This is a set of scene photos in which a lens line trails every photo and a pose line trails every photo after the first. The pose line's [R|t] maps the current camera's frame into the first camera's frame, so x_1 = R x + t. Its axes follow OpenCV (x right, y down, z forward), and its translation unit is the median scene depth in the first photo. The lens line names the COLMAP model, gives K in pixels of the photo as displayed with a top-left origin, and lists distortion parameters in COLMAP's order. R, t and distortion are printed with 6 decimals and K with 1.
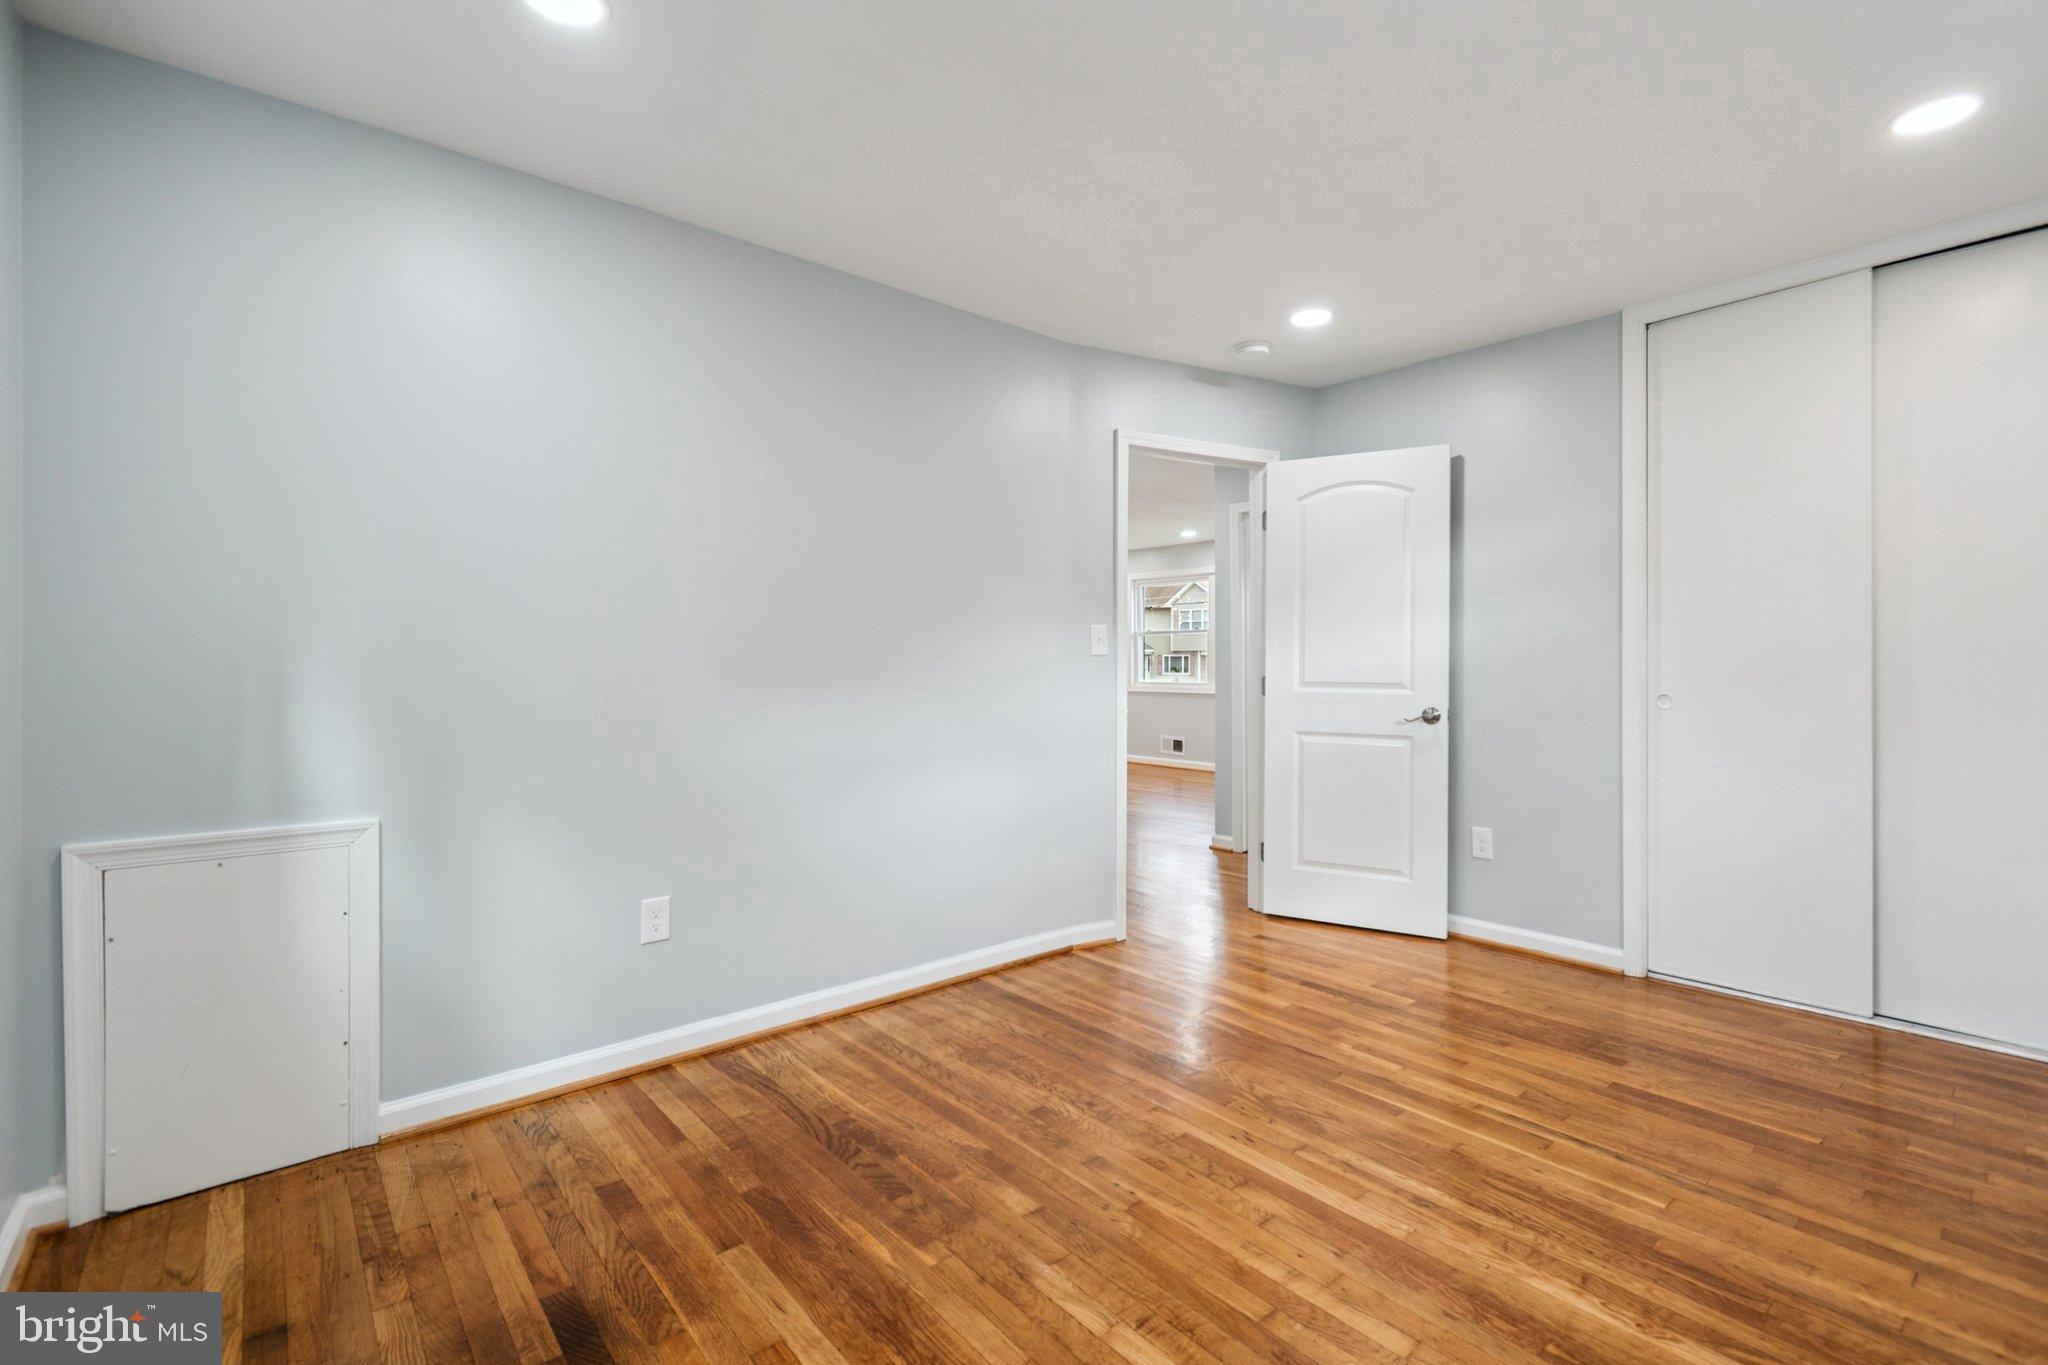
lens RADIAL K [[914.0, 0, 1020.2], [0, 914.0, 678.3], [0, 0, 1]] dist [0.008475, -0.000510]
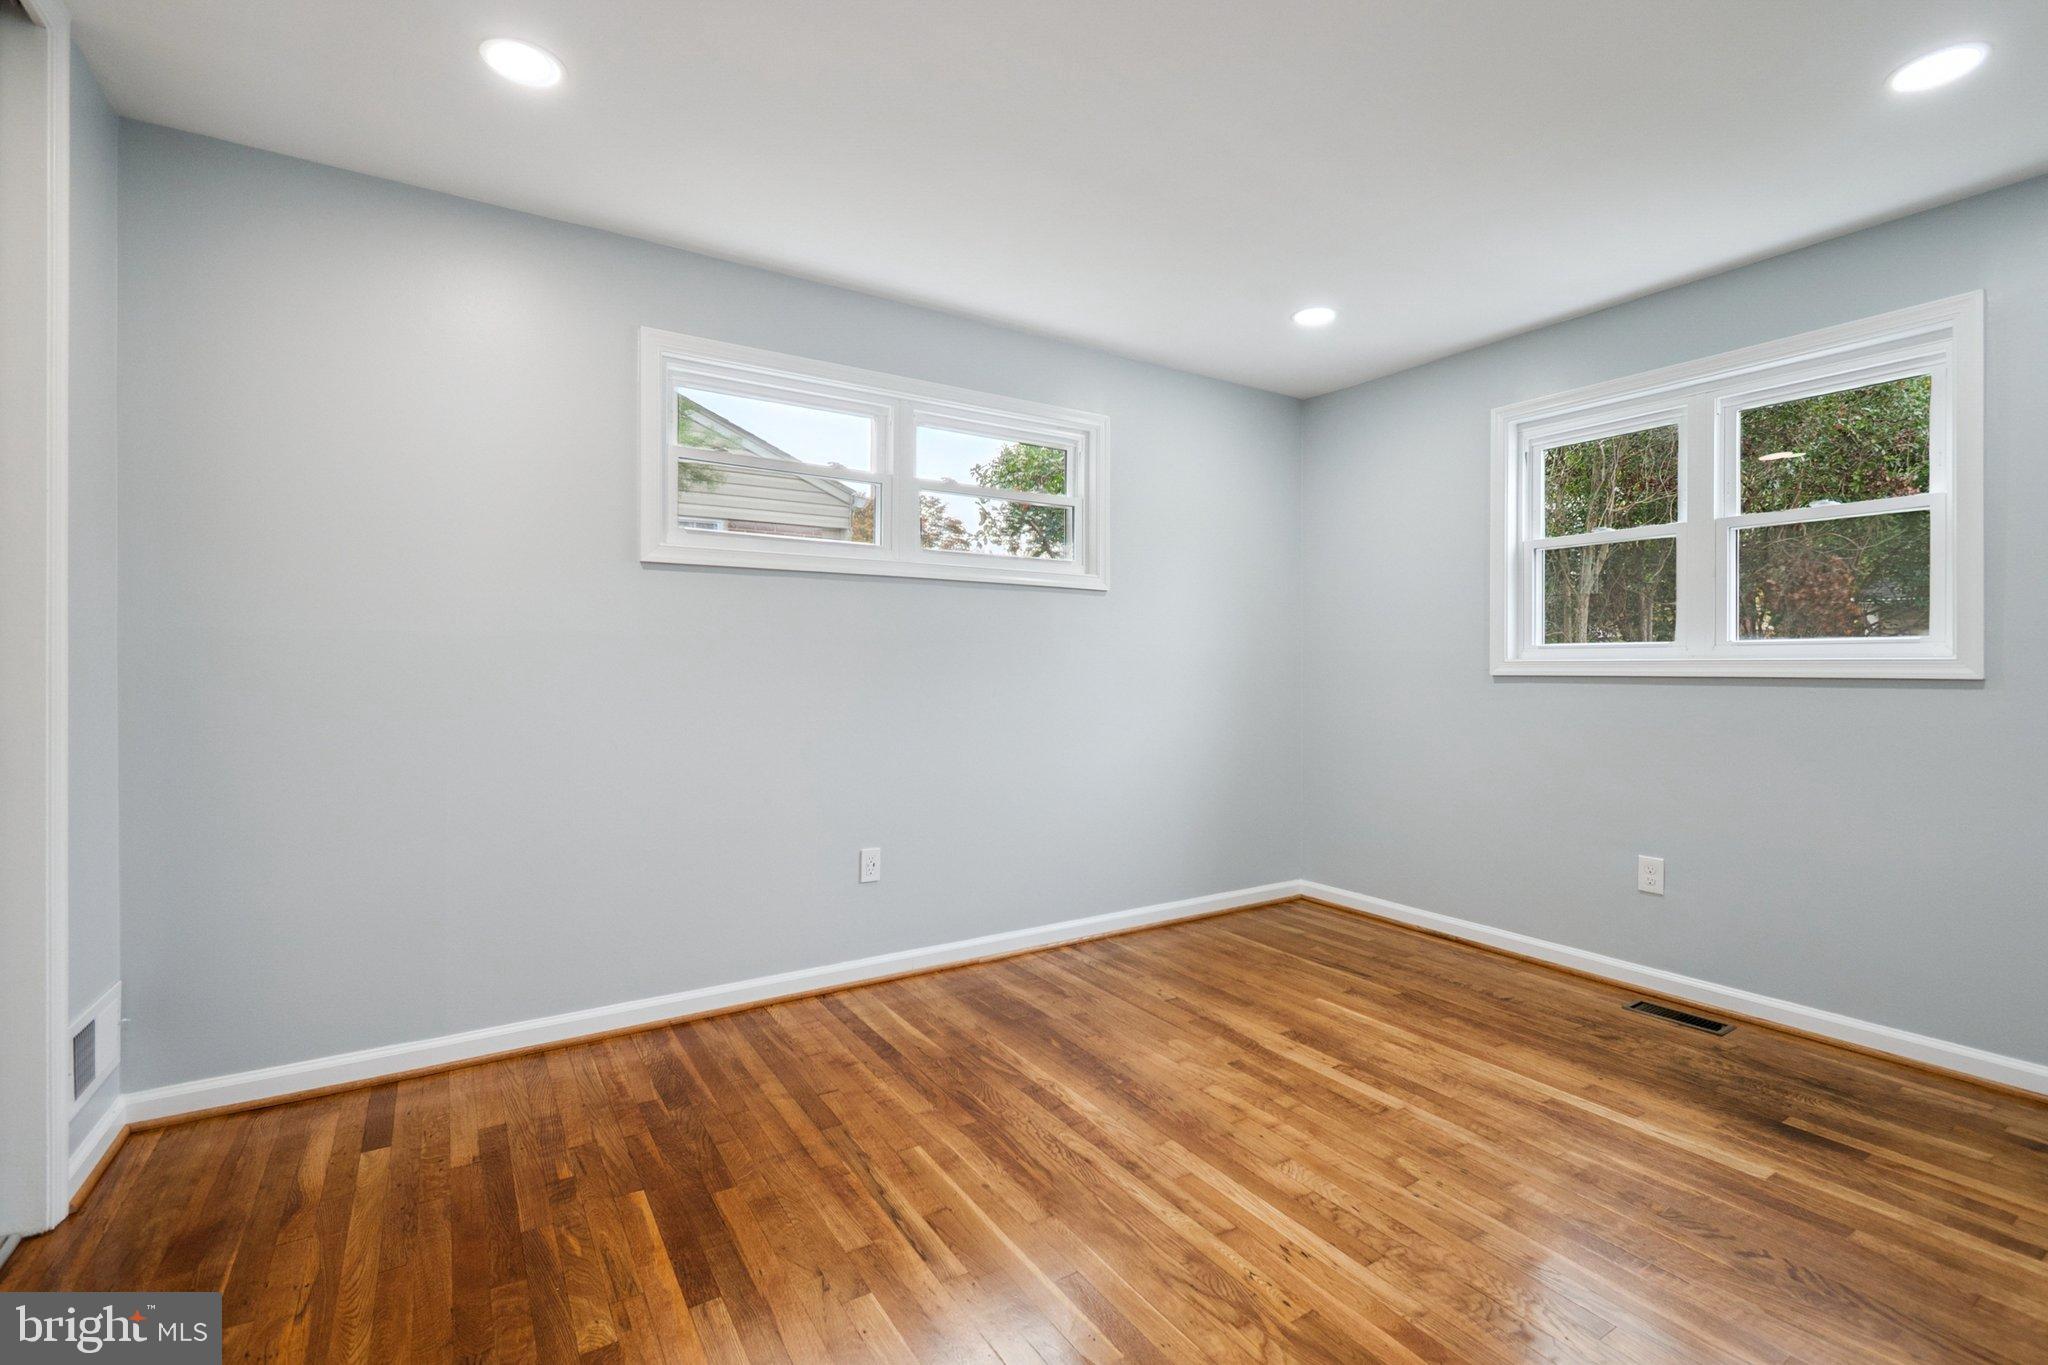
lens RADIAL K [[914.0, 0, 1021.2], [0, 914.0, 670.9], [0, 0, 1]] dist [0.008475, -0.000510]
pose [[-0.991003, -0.002911, 0.133805, 0.419234], [0.000416, 0.999692, 0.024827, -0.034049], [-0.133836, 0.024659, -0.990697, 2.044895]]
